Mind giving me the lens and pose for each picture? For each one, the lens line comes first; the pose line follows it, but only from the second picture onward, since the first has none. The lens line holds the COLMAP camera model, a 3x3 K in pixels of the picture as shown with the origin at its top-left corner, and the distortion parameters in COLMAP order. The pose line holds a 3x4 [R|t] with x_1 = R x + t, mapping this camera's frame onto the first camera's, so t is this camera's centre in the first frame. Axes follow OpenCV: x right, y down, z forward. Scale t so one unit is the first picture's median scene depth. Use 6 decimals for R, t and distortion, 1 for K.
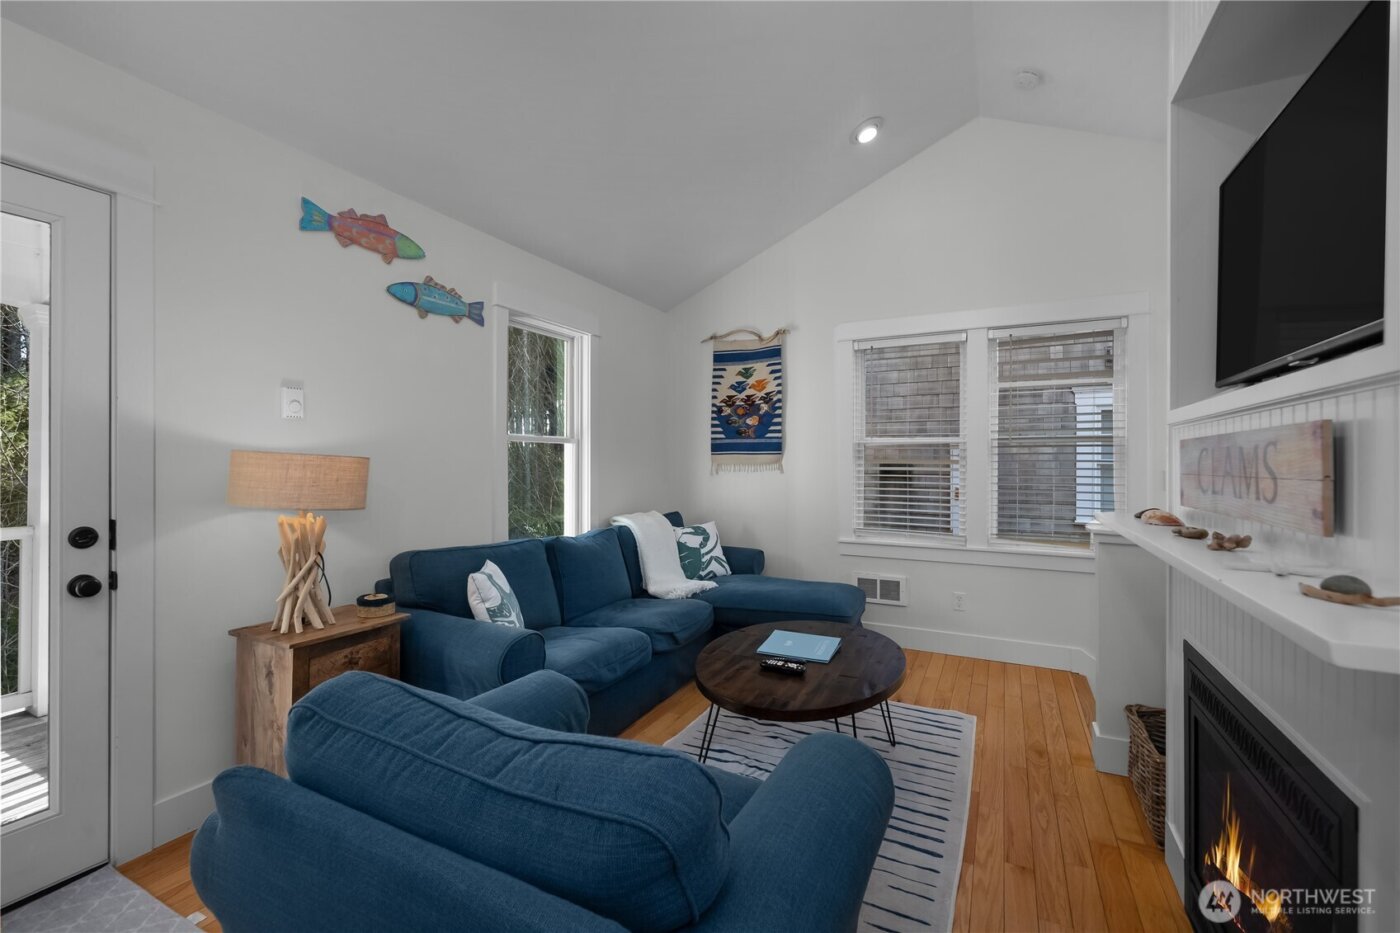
lens RADIAL K [[606.9, 0, 698.2], [0, 606.9, 460.7], [0, 0, 1]] dist [0.002498, -0.000600]
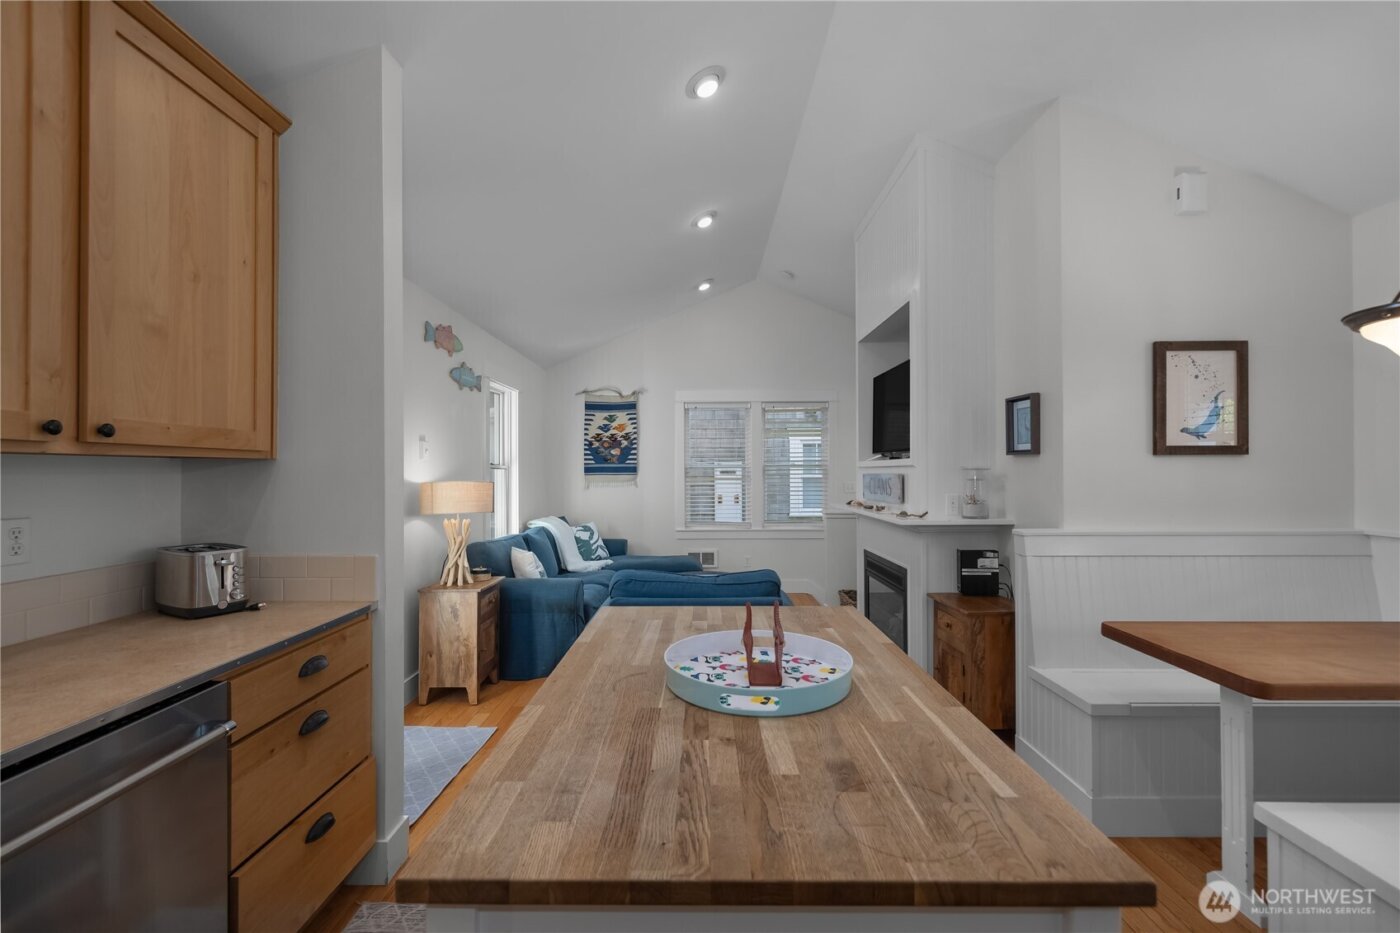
lens RADIAL K [[606.9, 0, 703.9], [0, 606.9, 469.5], [0, 0, 1]] dist [0.002498, -0.000600]
pose [[0.889605, -0.005091, 0.456703, -0.393426], [0.006063, 0.999981, -0.000662, -0.021167], [-0.456691, 0.003358, 0.889619, -0.397224]]
